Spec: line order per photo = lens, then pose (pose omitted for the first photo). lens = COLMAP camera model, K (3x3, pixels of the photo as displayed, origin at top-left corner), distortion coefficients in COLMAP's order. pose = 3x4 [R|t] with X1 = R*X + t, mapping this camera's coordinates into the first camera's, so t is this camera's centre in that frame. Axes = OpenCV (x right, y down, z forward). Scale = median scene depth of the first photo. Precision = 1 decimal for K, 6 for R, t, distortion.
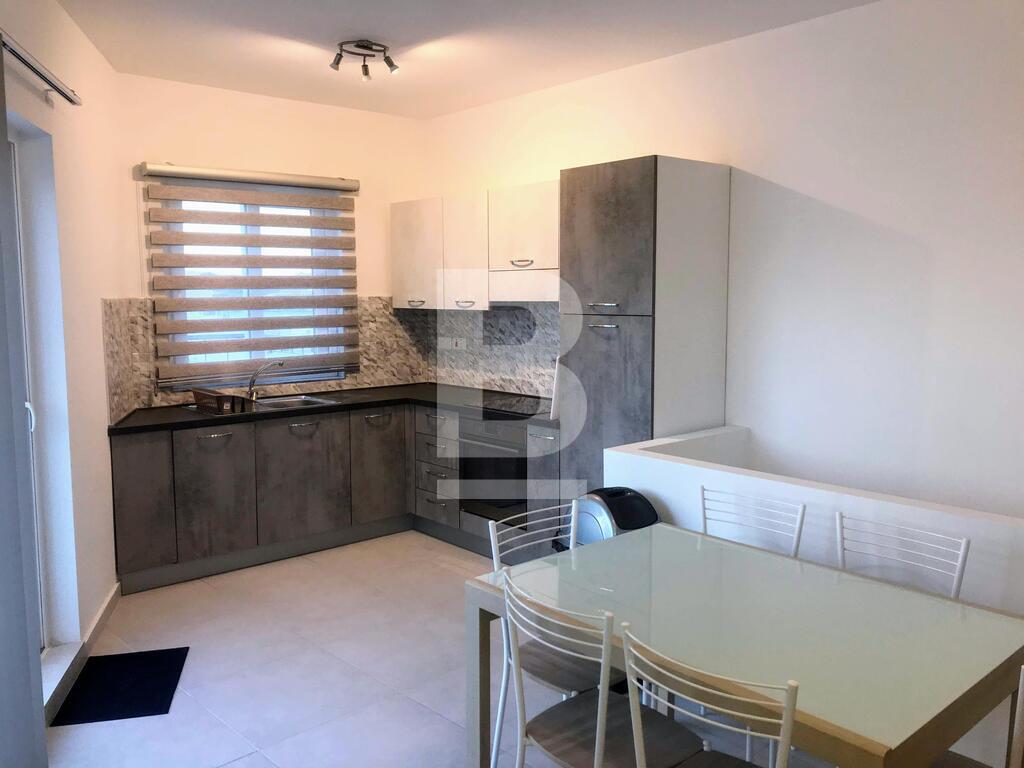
lens RADIAL K [[833.4, 0, 507.3], [0, 833.4, 384.1], [0, 0, 1]] dist [0.011115, -0.002274]
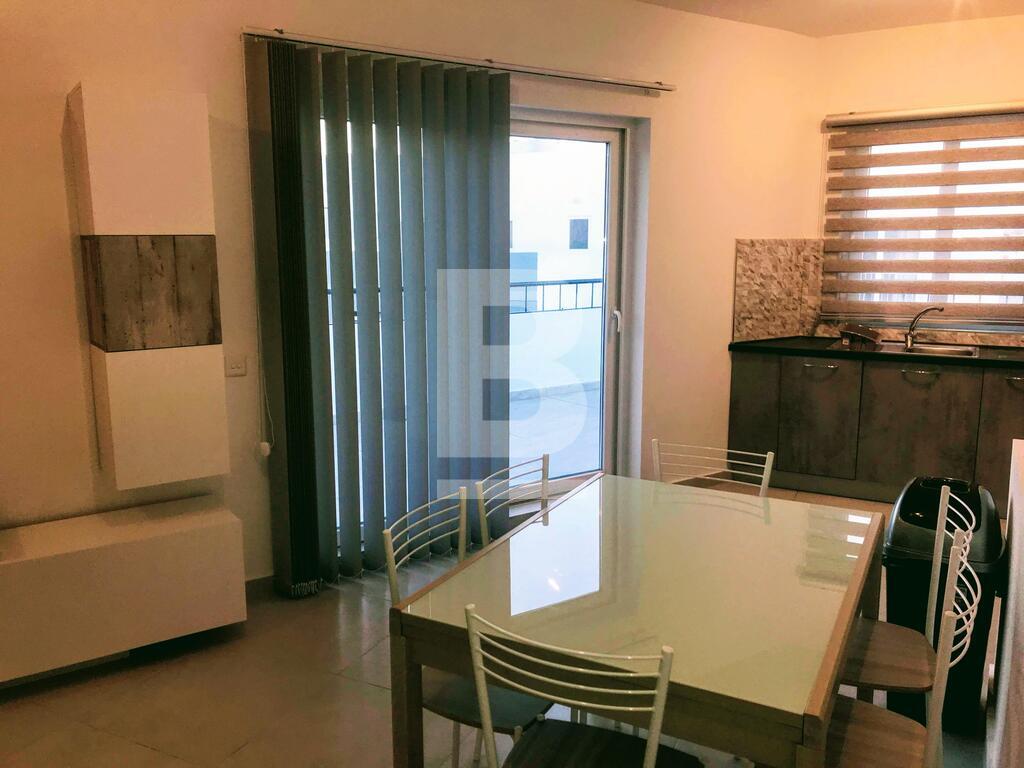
lens RADIAL K [[833.4, 0, 507.3], [0, 833.4, 384.1], [0, 0, 1]] dist [0.011115, -0.002274]
pose [[0.351195, 0.166552, -0.921370, 0.479402], [-0.103450, 0.984929, 0.138609, -0.022600], [0.930570, 0.046637, 0.363132, 0.210188]]
